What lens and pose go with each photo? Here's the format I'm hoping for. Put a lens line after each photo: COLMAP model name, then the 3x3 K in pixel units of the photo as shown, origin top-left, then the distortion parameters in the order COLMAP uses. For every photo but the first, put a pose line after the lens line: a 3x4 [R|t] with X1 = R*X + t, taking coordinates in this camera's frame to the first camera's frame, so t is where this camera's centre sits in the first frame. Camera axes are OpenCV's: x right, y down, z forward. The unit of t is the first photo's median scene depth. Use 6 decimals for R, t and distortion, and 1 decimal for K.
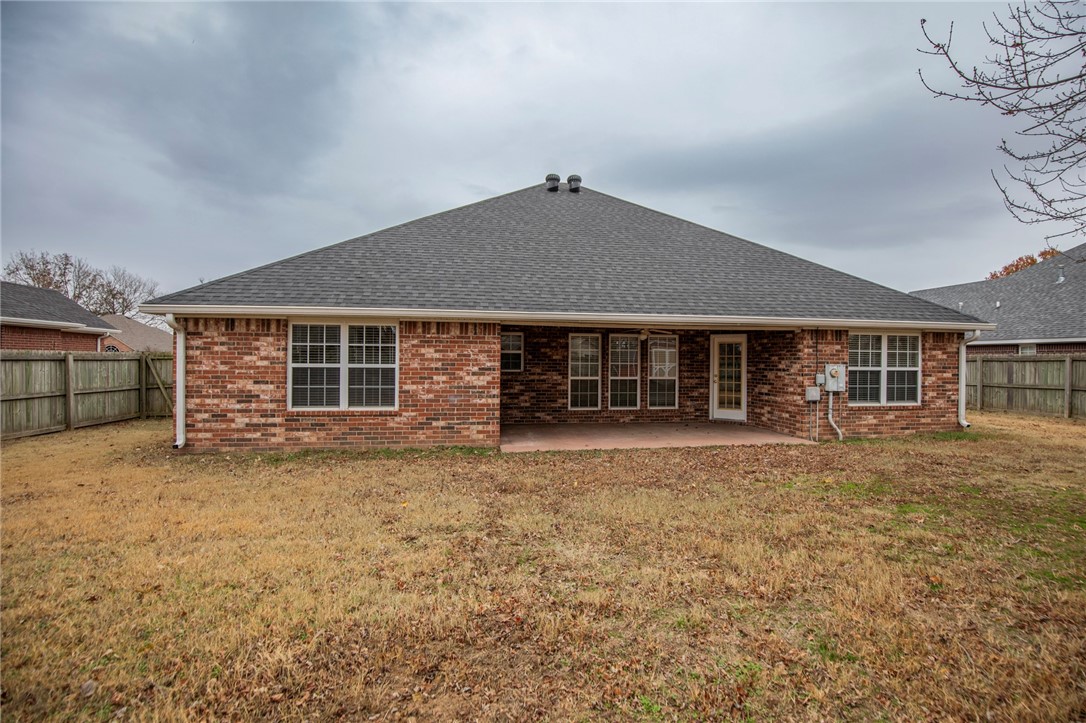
lens RADIAL K [[499.8, 0, 547.7], [0, 499.8, 360.6], [0, 0, 1]] dist [-0.028266, 0.001065]
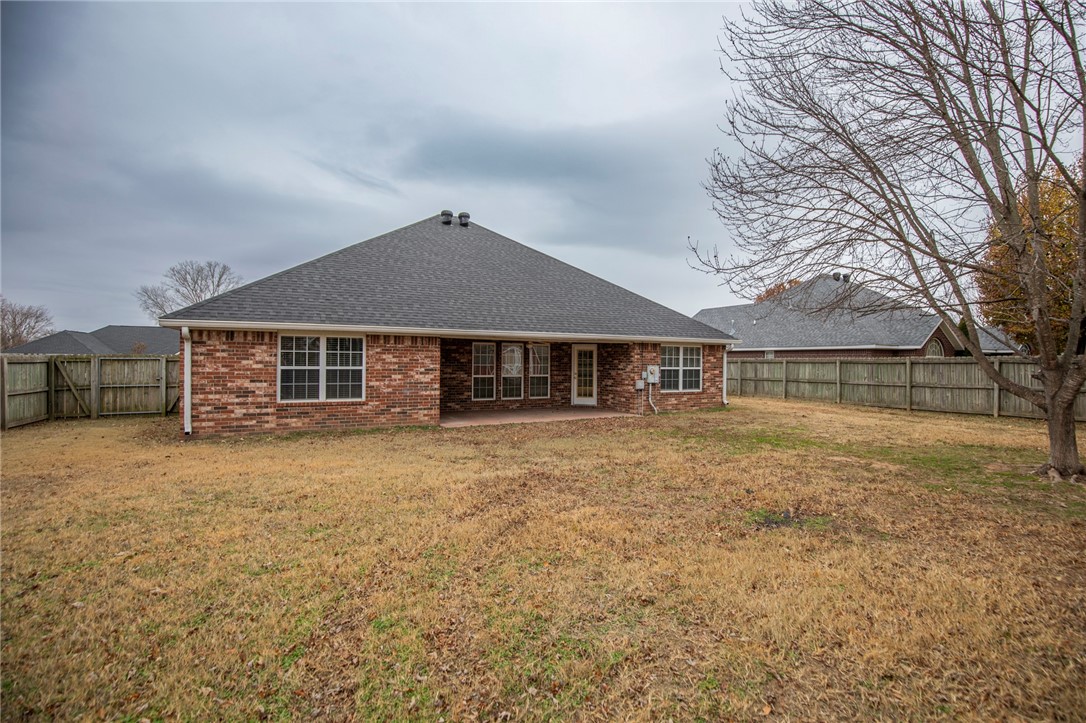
lens RADIAL K [[499.8, 0, 540.6], [0, 499.8, 361.9], [0, 0, 1]] dist [-0.028266, 0.001065]
pose [[0.951581, -0.000508, 0.307396, -0.230930], [-0.000450, 0.999995, 0.003044, -0.008467], [-0.307396, -0.003035, 0.951577, -0.372614]]
